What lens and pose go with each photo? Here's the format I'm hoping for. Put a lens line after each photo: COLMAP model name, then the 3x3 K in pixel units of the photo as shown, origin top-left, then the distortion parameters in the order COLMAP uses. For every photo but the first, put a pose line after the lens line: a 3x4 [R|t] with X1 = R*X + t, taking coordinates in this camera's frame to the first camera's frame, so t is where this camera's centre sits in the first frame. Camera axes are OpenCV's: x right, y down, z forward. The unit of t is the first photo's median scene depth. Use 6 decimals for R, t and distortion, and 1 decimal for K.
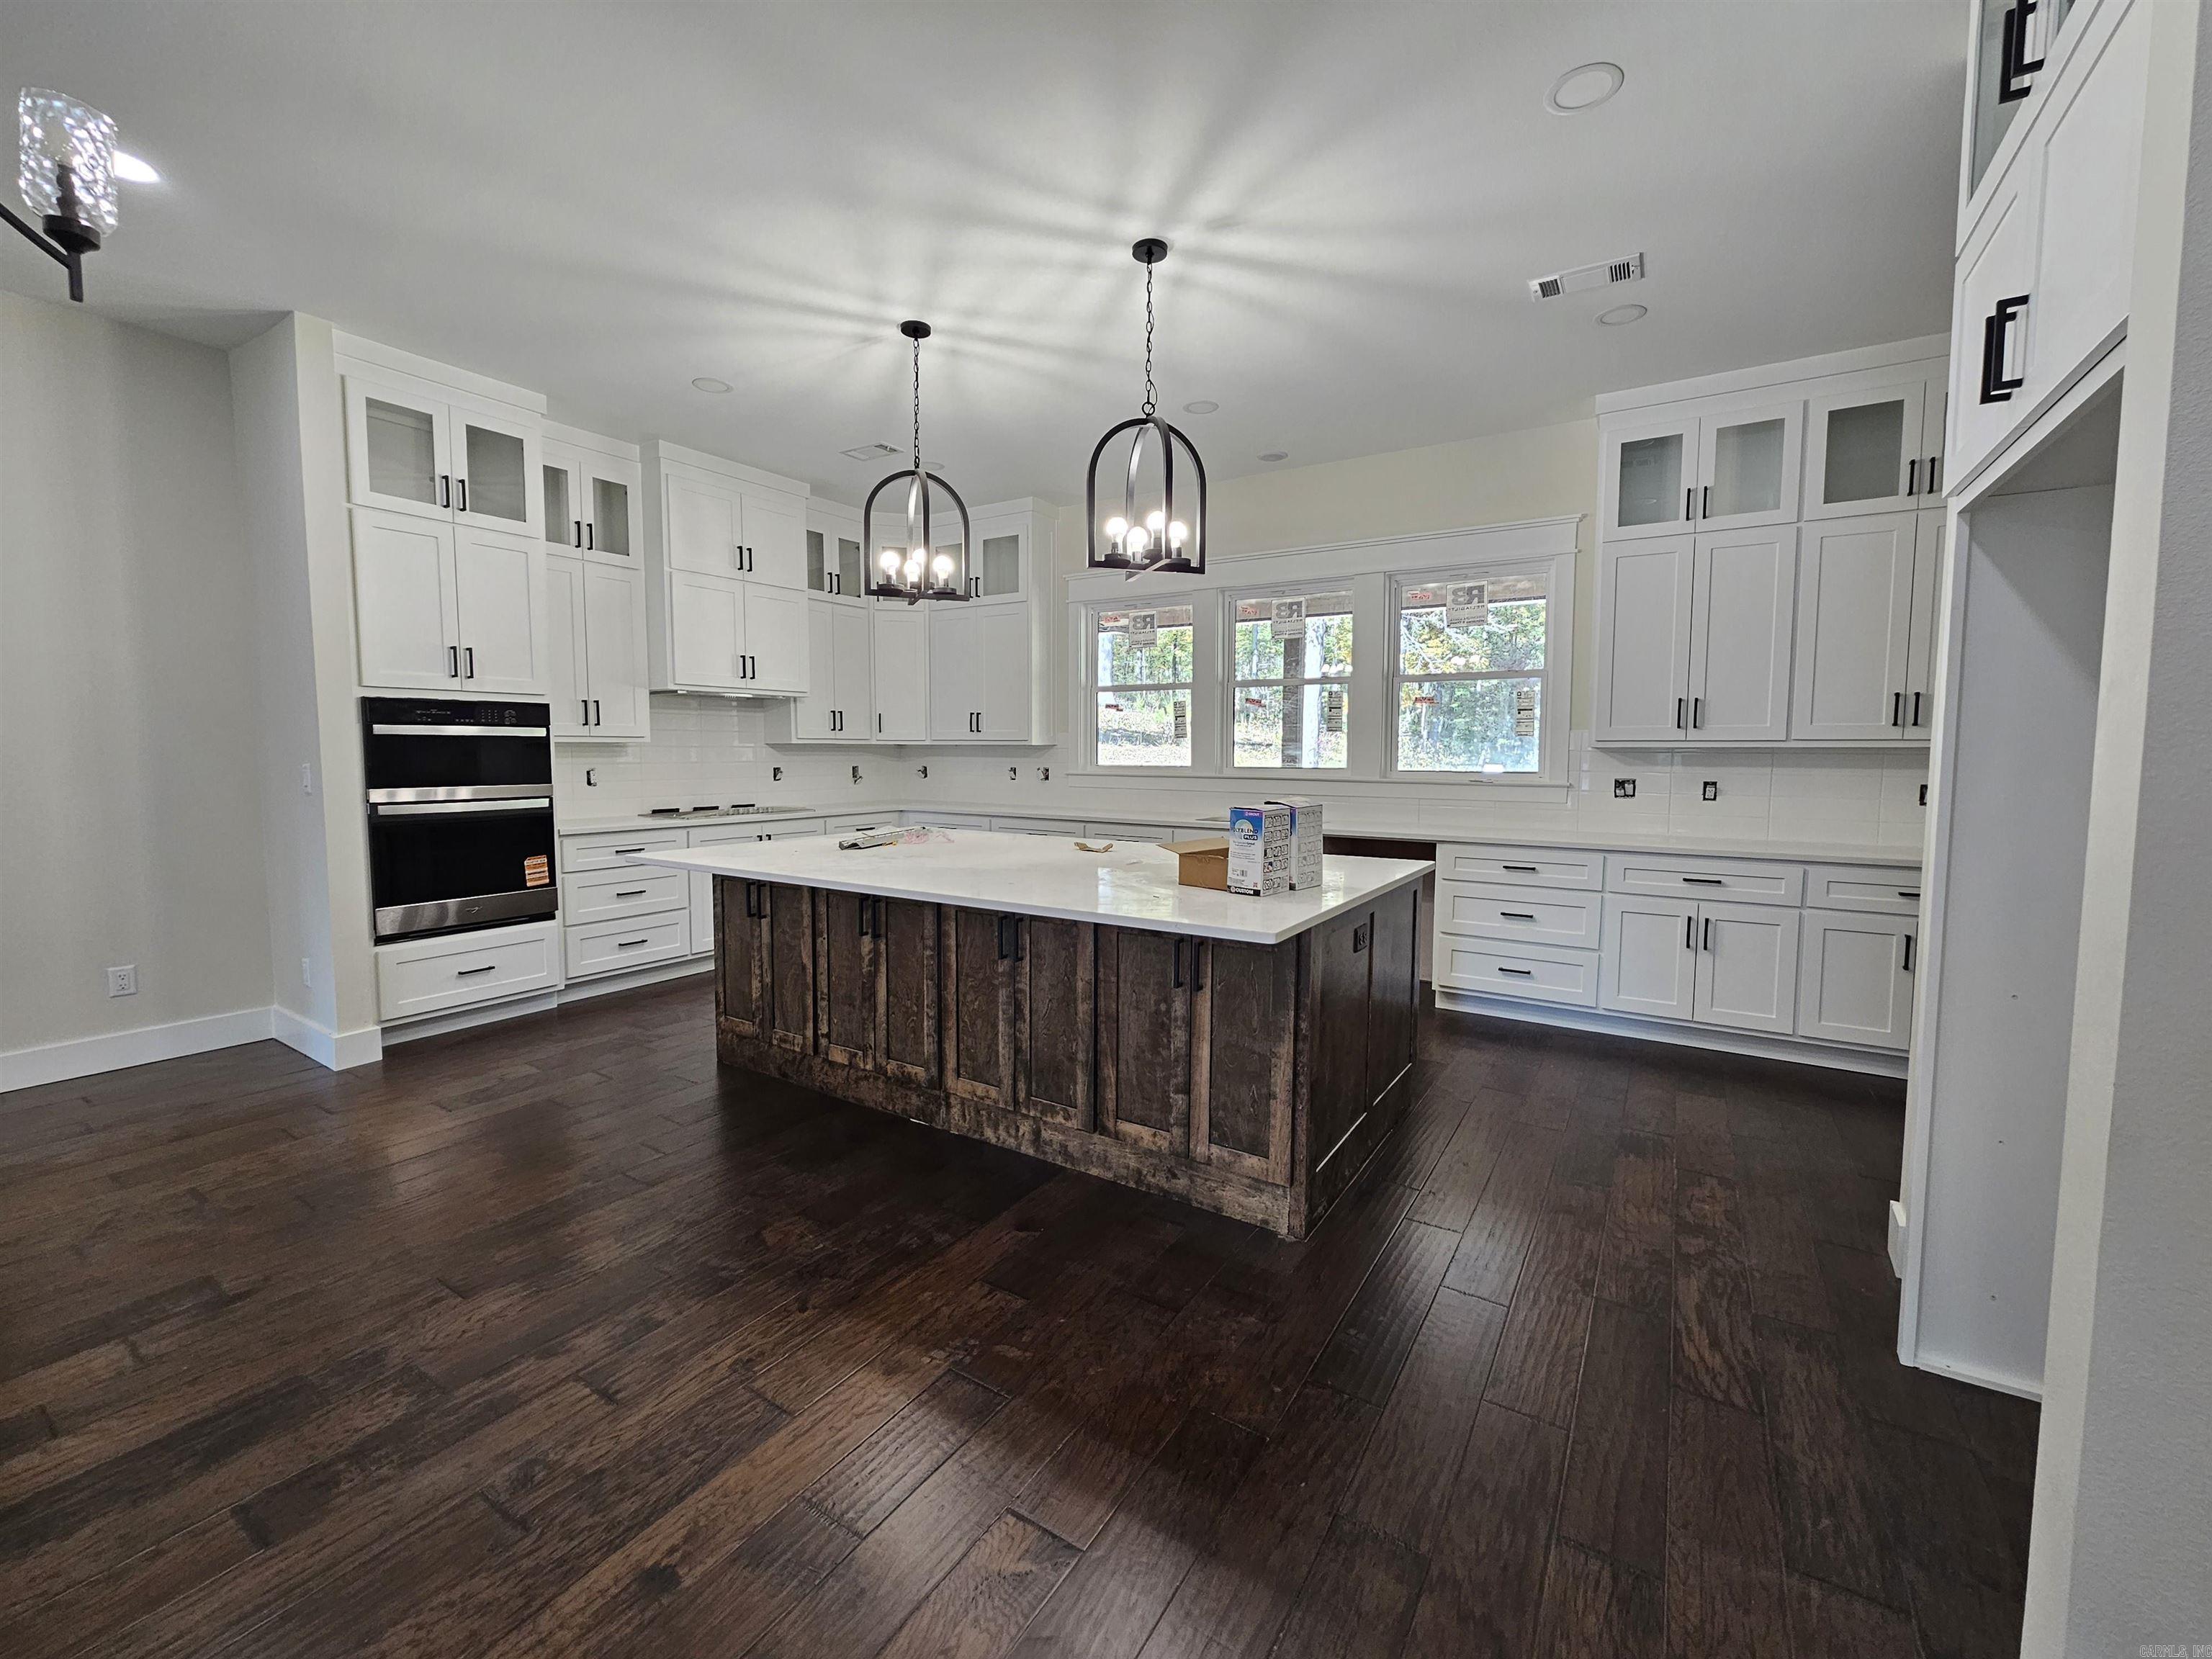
lens RADIAL K [[902.8, 0, 1107.4], [0, 902.8, 813.8], [0, 0, 1]] dist [-0.002852, 0.000496]
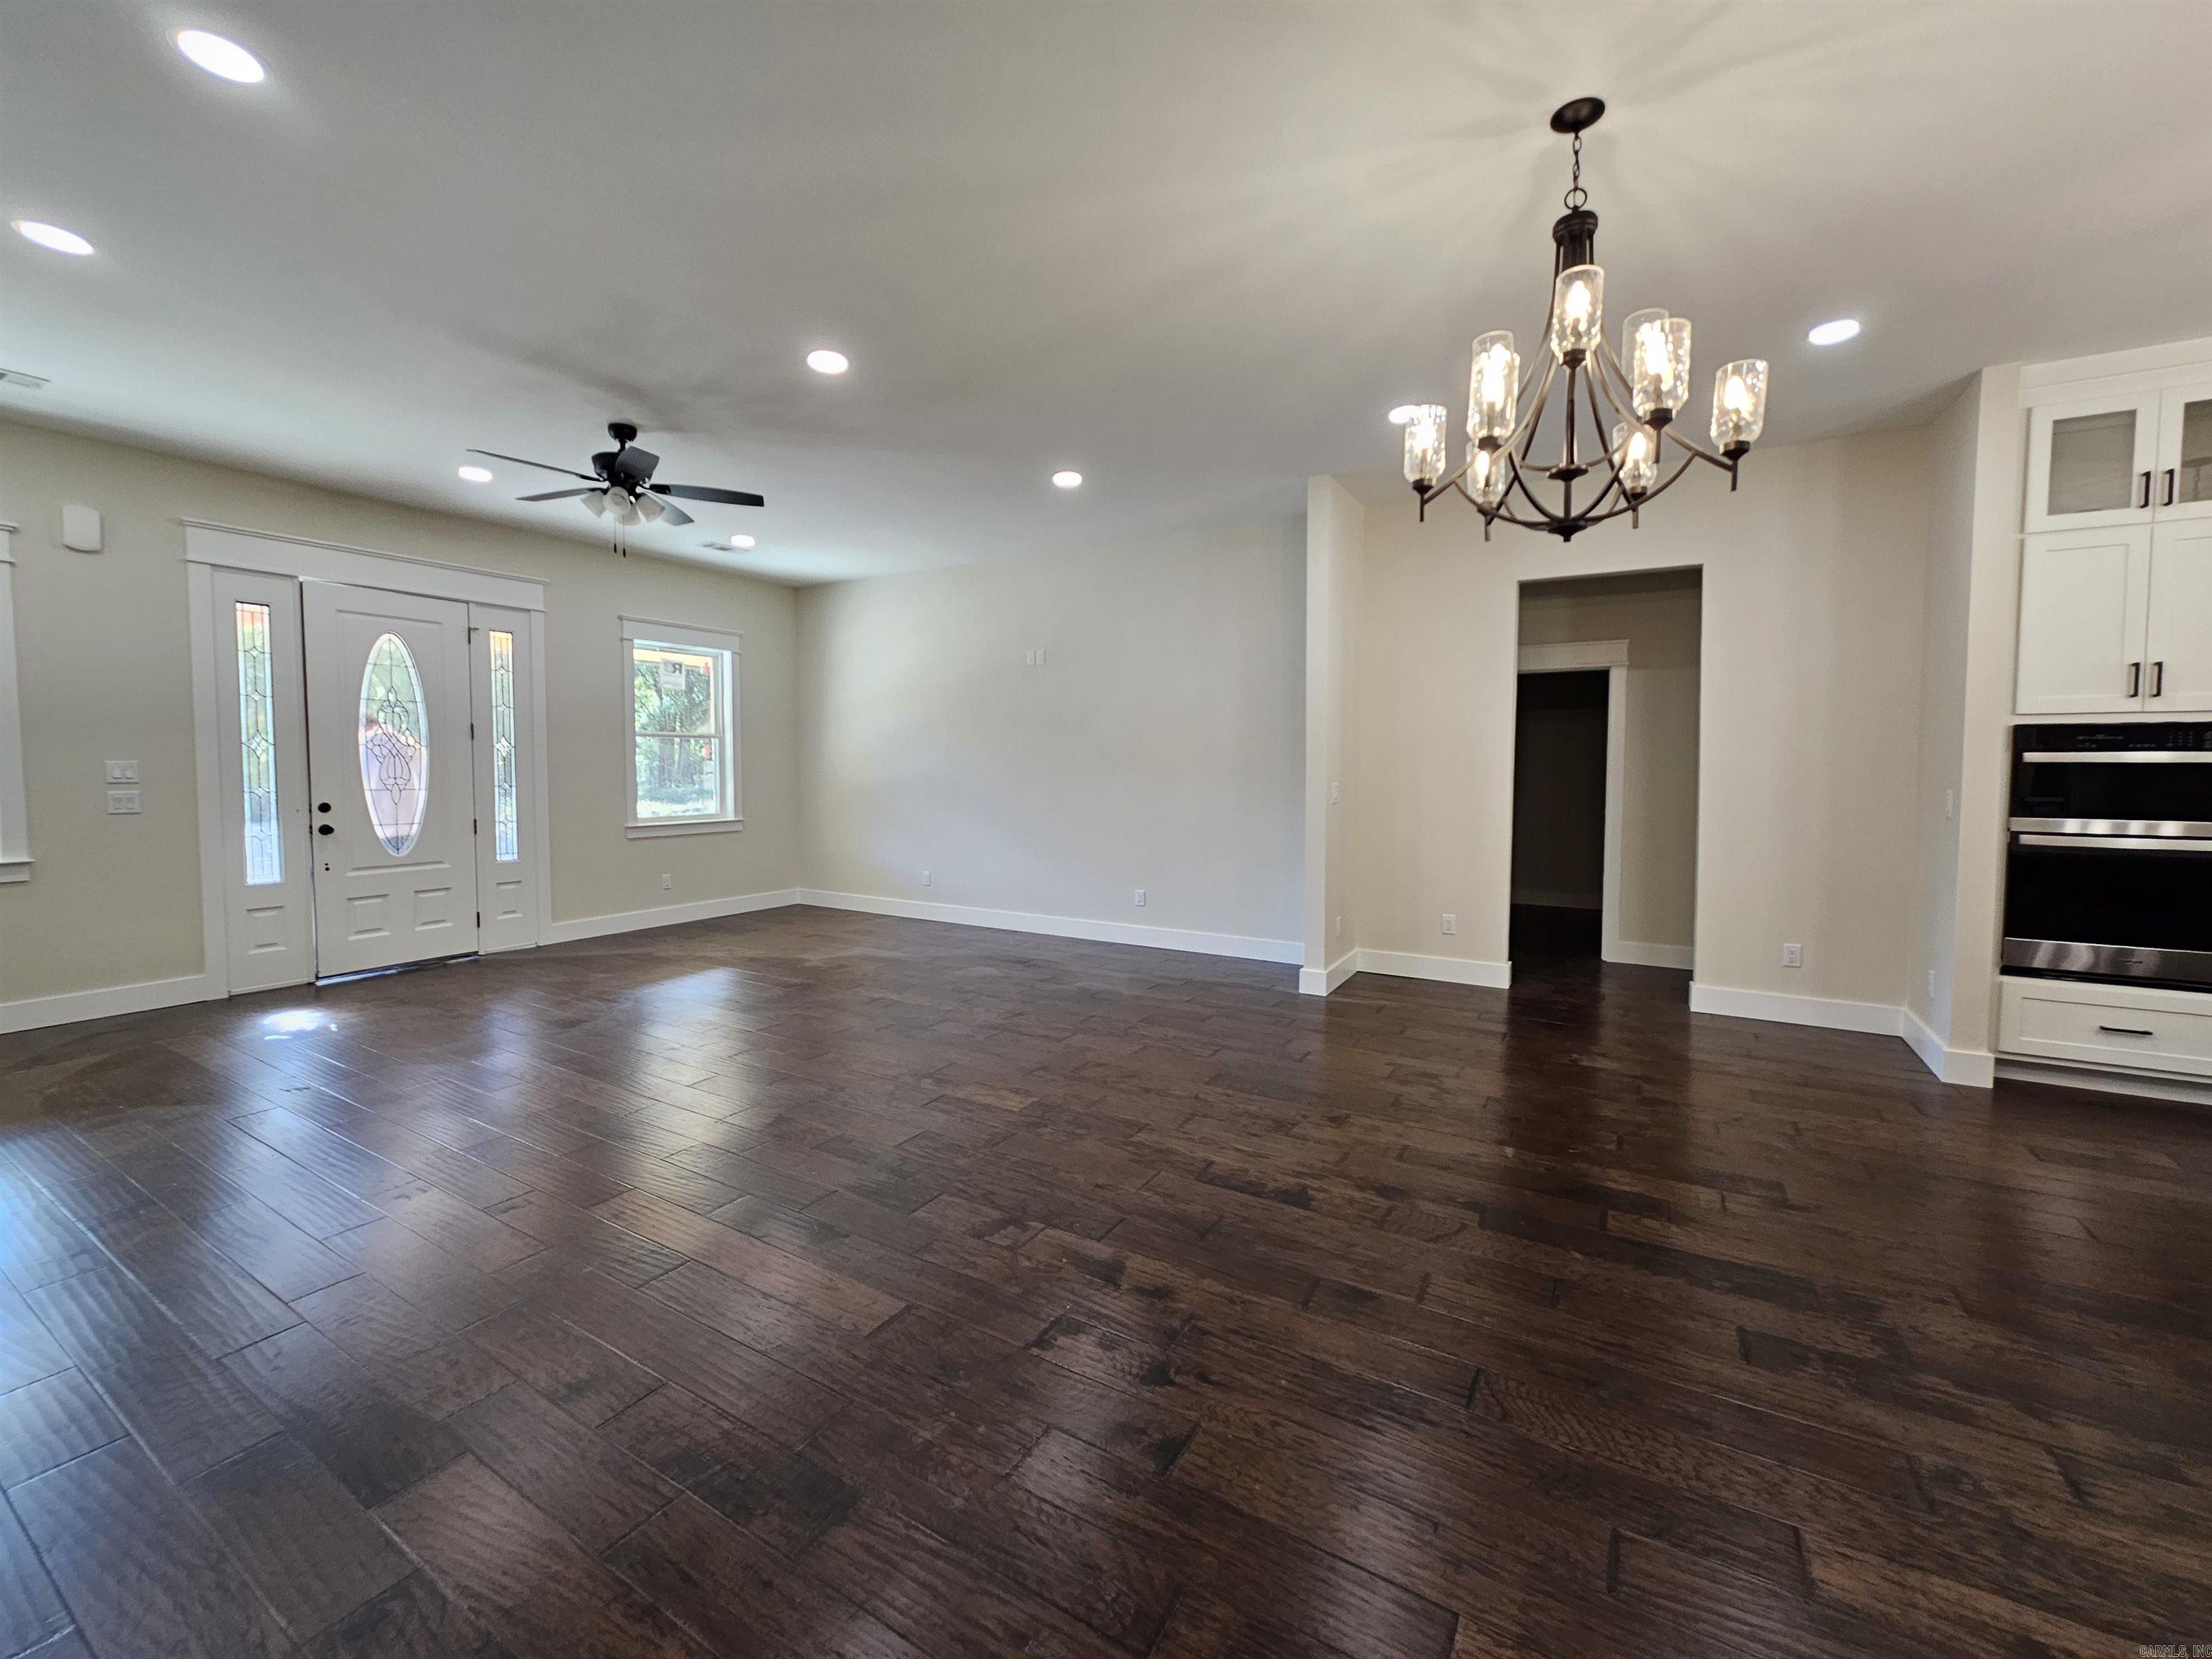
lens RADIAL K [[898.9, 0, 1103.9], [0, 898.9, 807.0], [0, 0, 1]] dist [-0.001374, 0.000139]
pose [[0.027570, 0.044319, -0.998637, 0.150899], [-0.075433, 0.996260, 0.042131, -0.005116], [0.996770, 0.074169, 0.030810, -0.033670]]
